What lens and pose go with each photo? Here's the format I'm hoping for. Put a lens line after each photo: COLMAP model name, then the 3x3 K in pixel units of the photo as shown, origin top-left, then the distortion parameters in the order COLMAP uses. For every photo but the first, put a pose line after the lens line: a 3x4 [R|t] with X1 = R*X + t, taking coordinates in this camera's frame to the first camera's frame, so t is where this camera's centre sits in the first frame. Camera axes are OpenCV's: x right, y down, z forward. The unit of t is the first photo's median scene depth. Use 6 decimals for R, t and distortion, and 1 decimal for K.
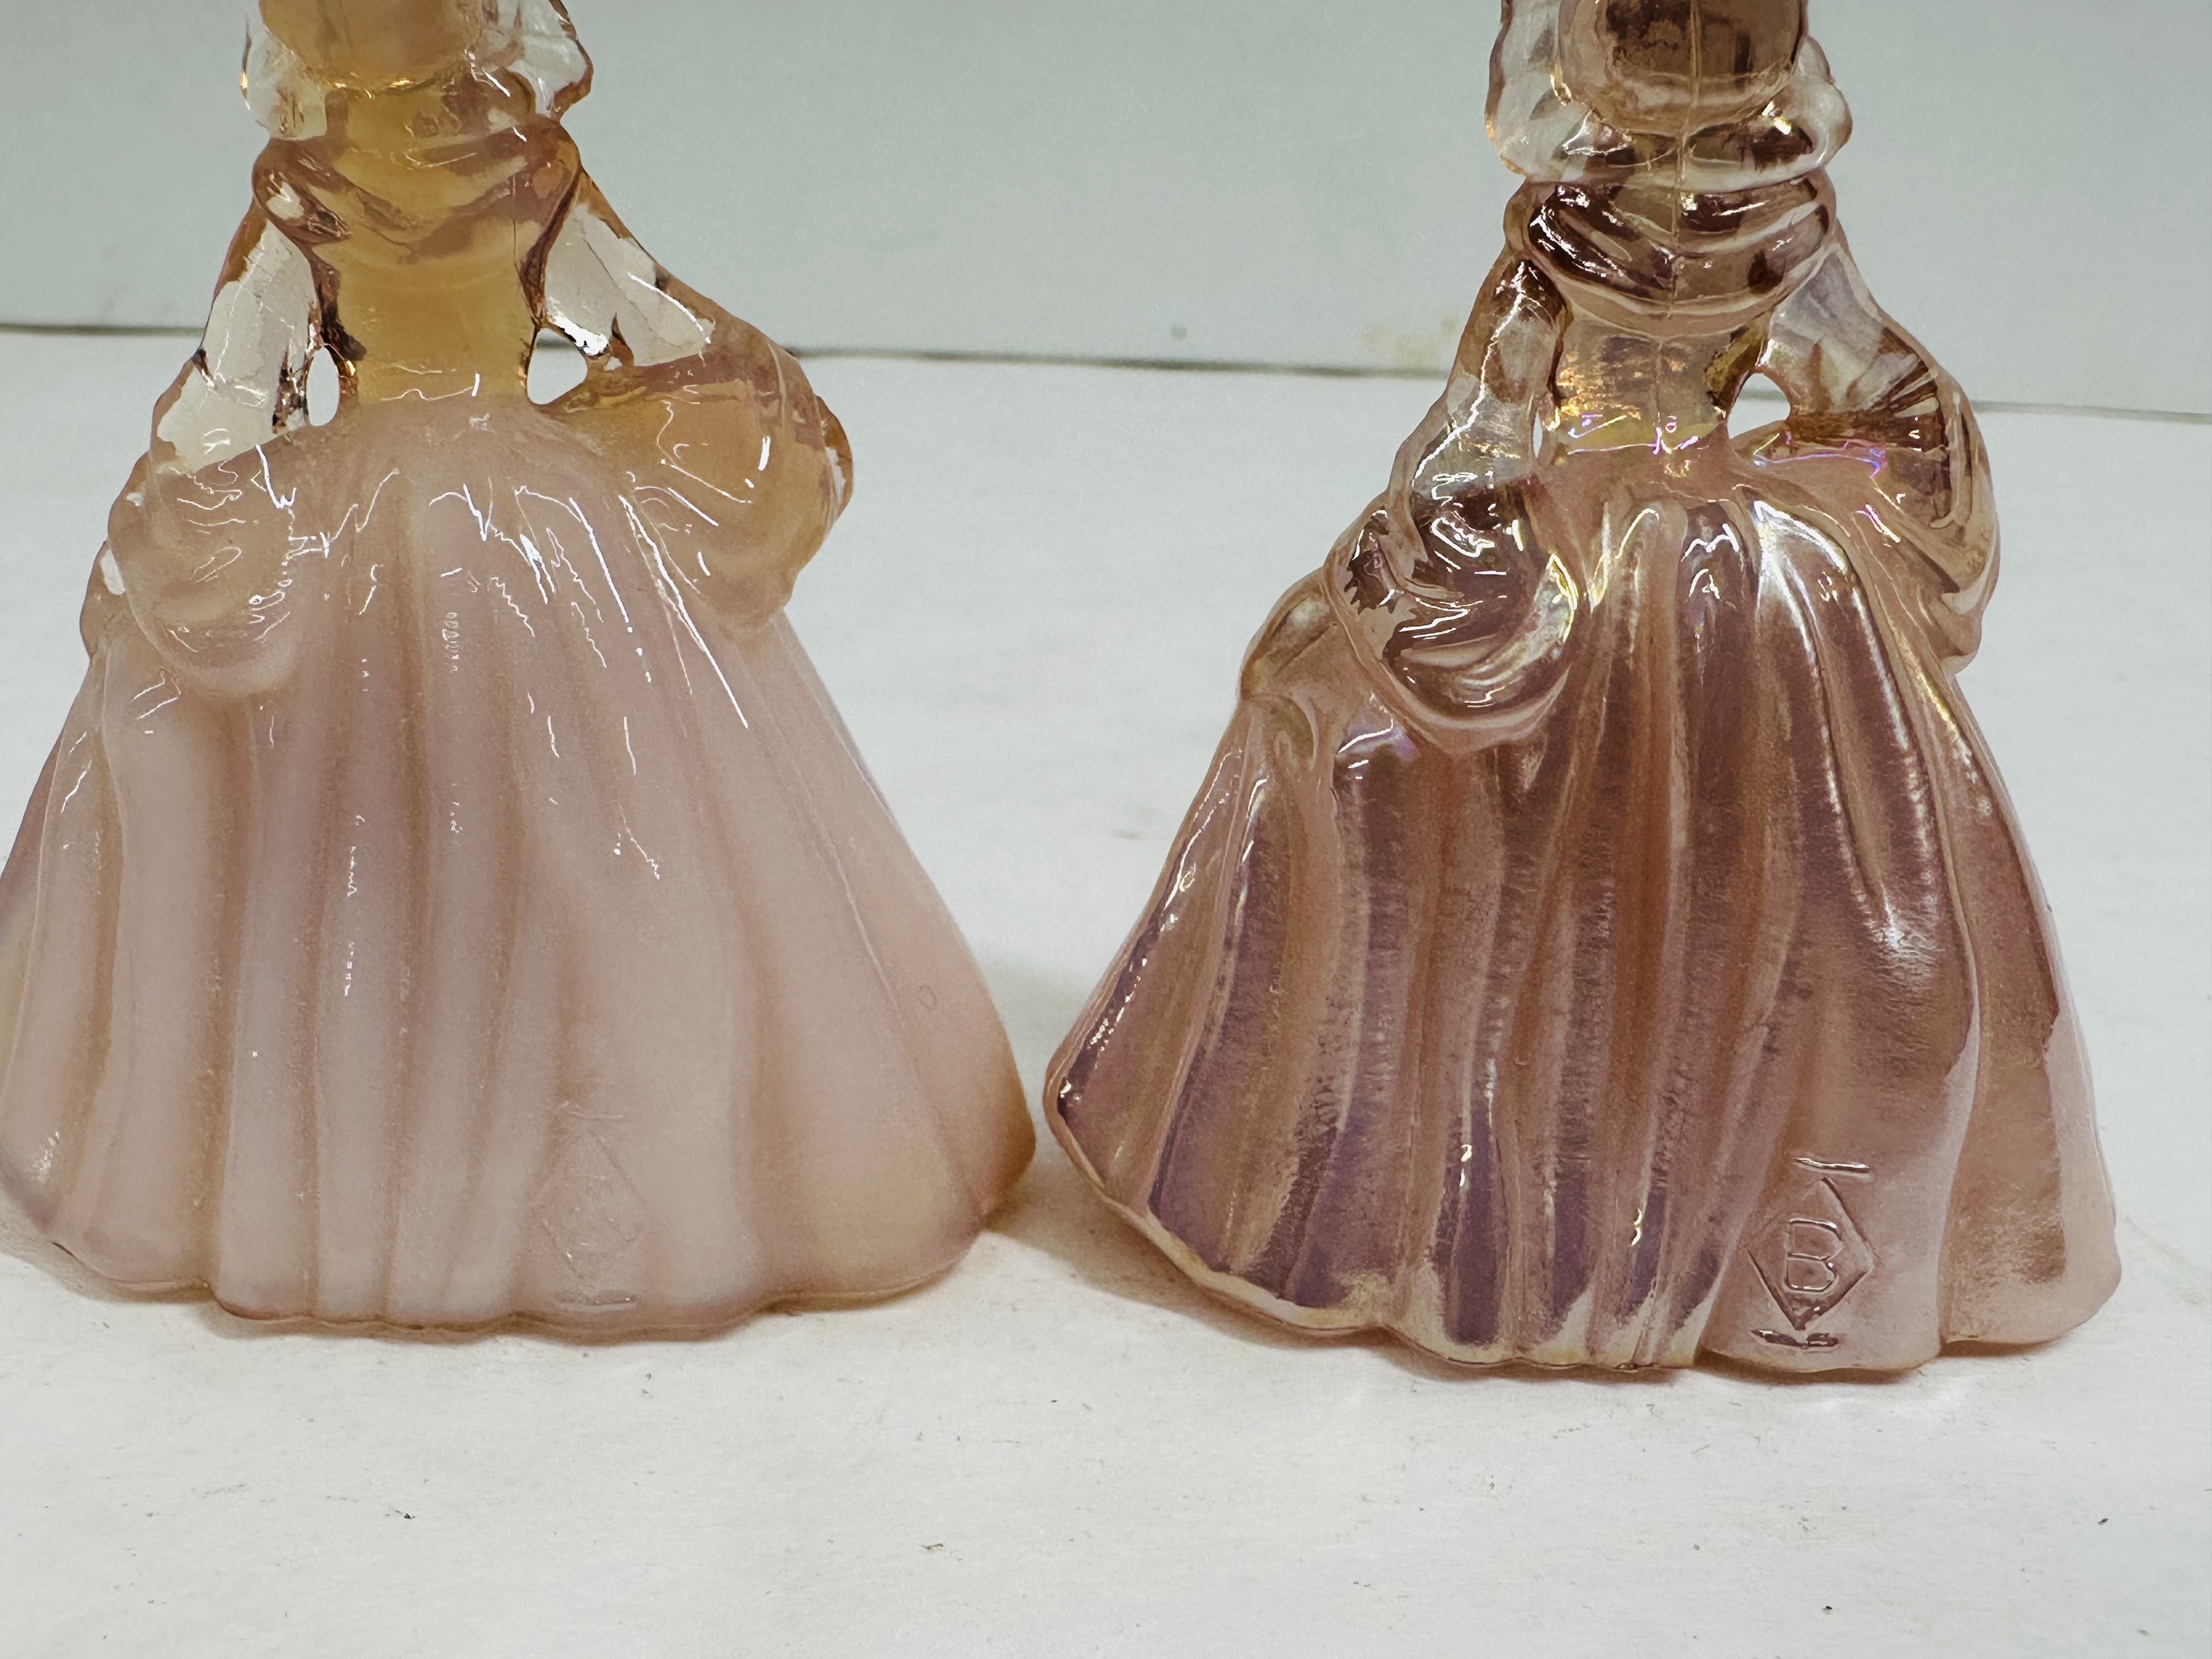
lens RADIAL K [[2110.5, 0, 1128.0], [0, 2110.5, 989.1], [0, 0, 1]] dist [-0.014178, 0.000000]
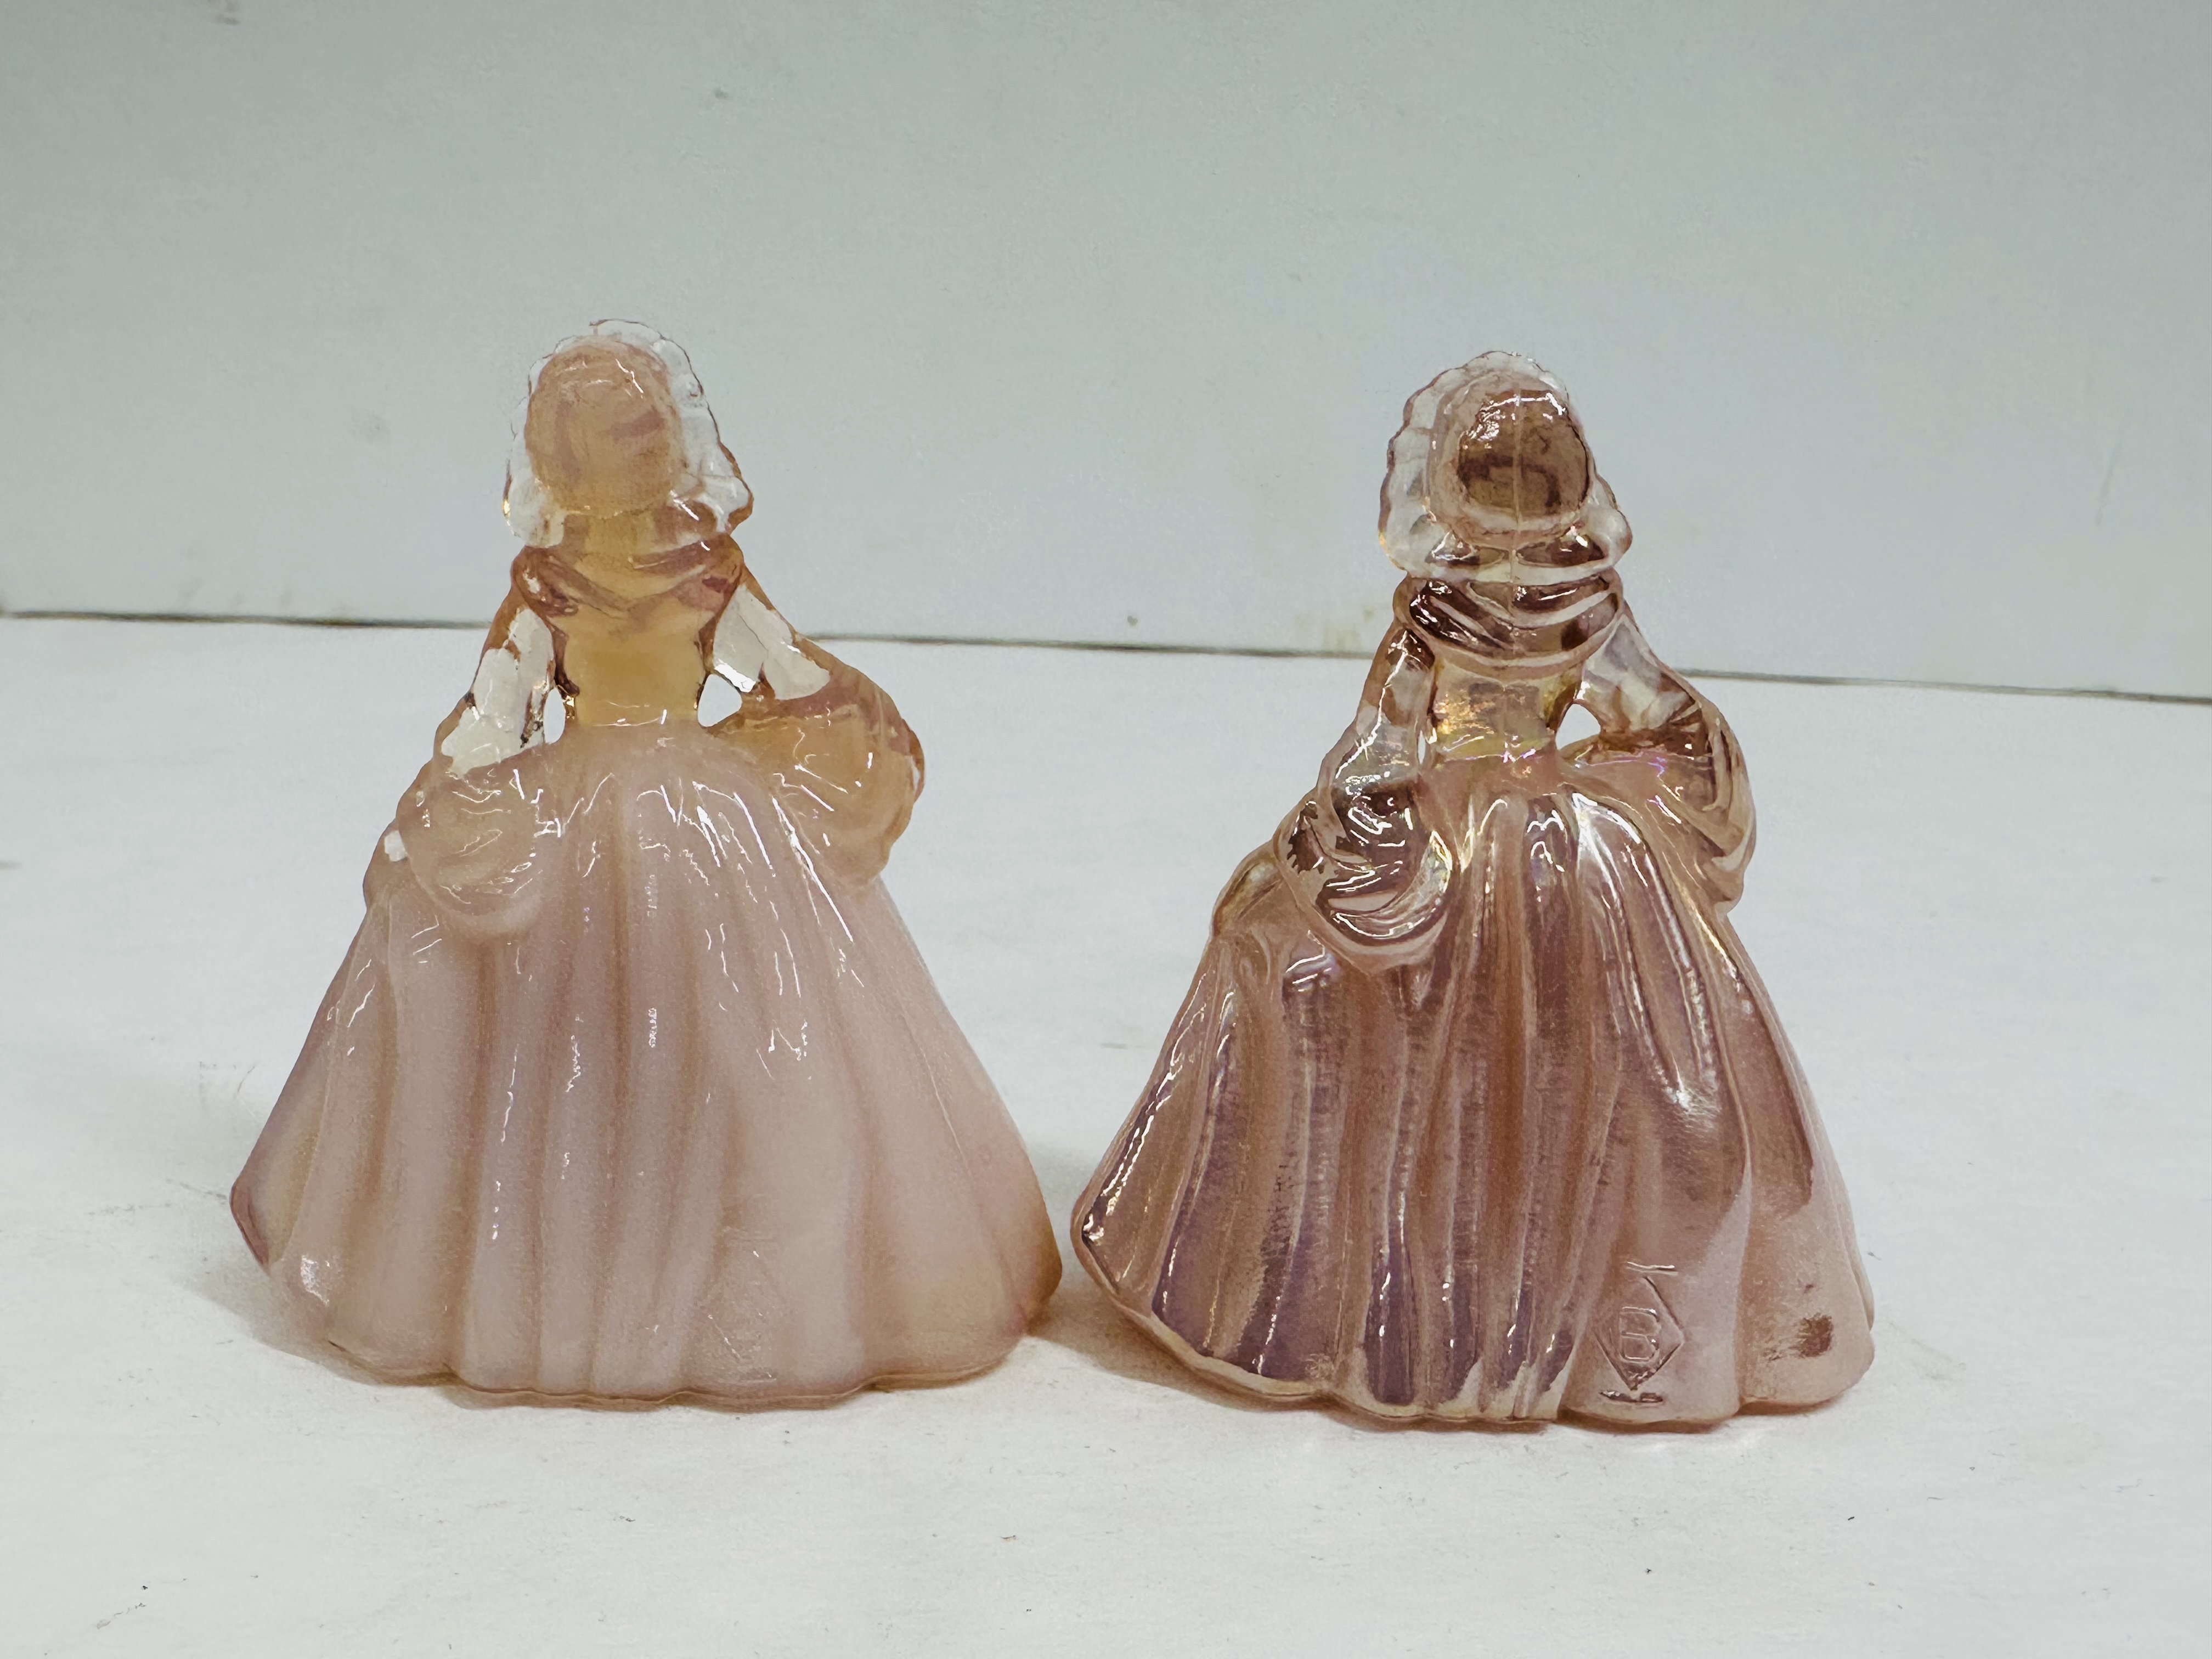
lens RADIAL K [[2110.5, 0, 1089.7], [0, 2110.5, 850.9], [0, 0, 1]] dist [-0.014178, 0.000000]
pose [[0.999926, -0.004478, 0.011291, -0.044885], [0.006415, 0.984023, -0.177924, 0.056009], [-0.010314, 0.177983, 0.983980, -0.382858]]
